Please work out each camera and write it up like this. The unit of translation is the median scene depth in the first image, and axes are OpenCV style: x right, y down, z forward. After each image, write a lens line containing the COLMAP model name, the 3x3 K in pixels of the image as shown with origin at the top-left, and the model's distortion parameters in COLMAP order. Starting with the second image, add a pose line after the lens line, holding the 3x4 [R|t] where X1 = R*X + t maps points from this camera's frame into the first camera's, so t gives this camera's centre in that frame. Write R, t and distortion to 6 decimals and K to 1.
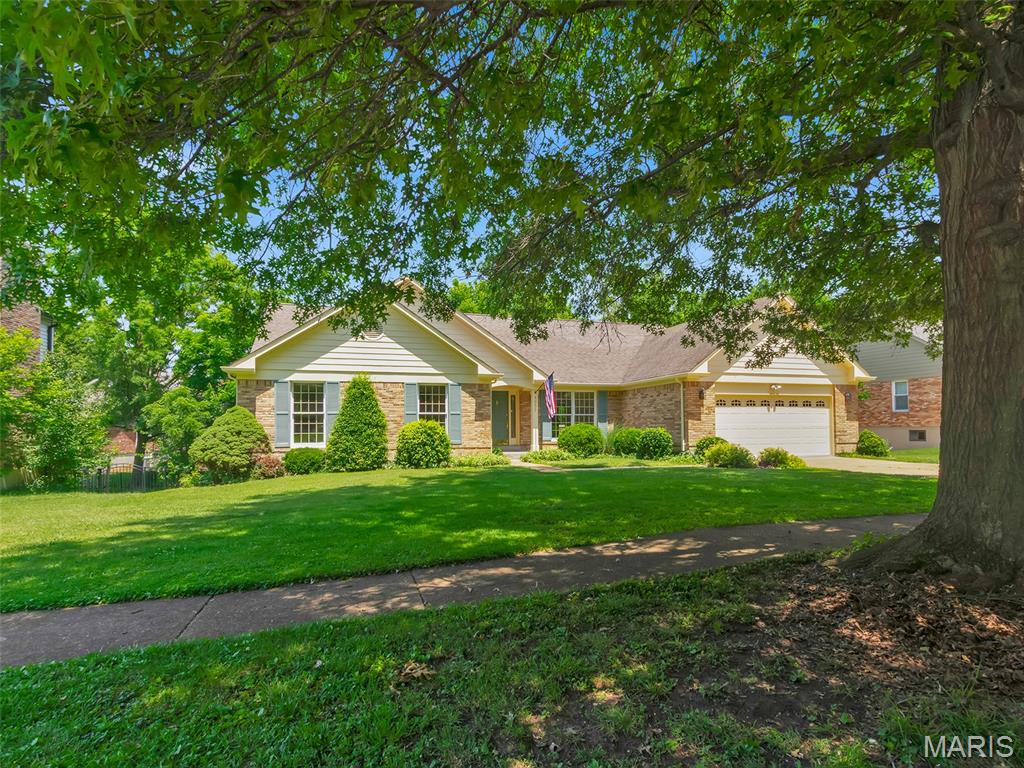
lens RADIAL K [[529.7, 0, 502.9], [0, 529.7, 391.0], [0, 0, 1]] dist [0.005527, 0.000421]
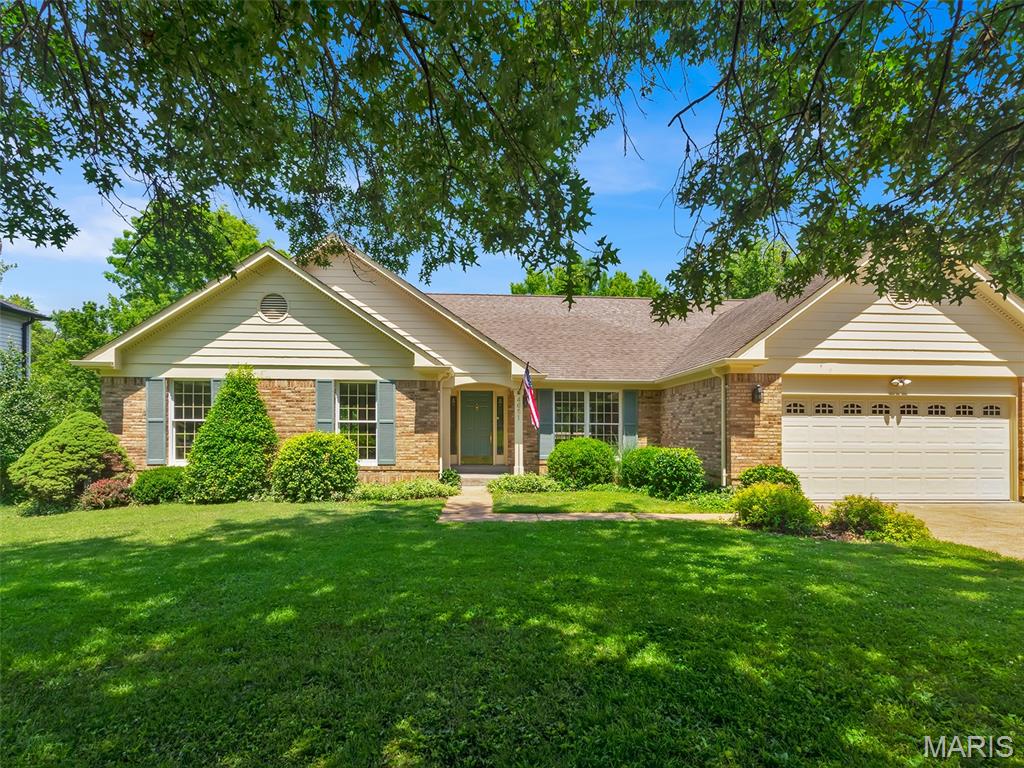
lens RADIAL K [[529.7, 0, 512.0], [0, 529.7, 400.9], [0, 0, 1]] dist [0.005527, 0.000421]
pose [[0.972769, -0.000267, -0.231776, 0.242239], [0.003253, 0.999917, 0.012503, 0.005009], [0.231754, -0.012917, 0.972689, 0.339209]]
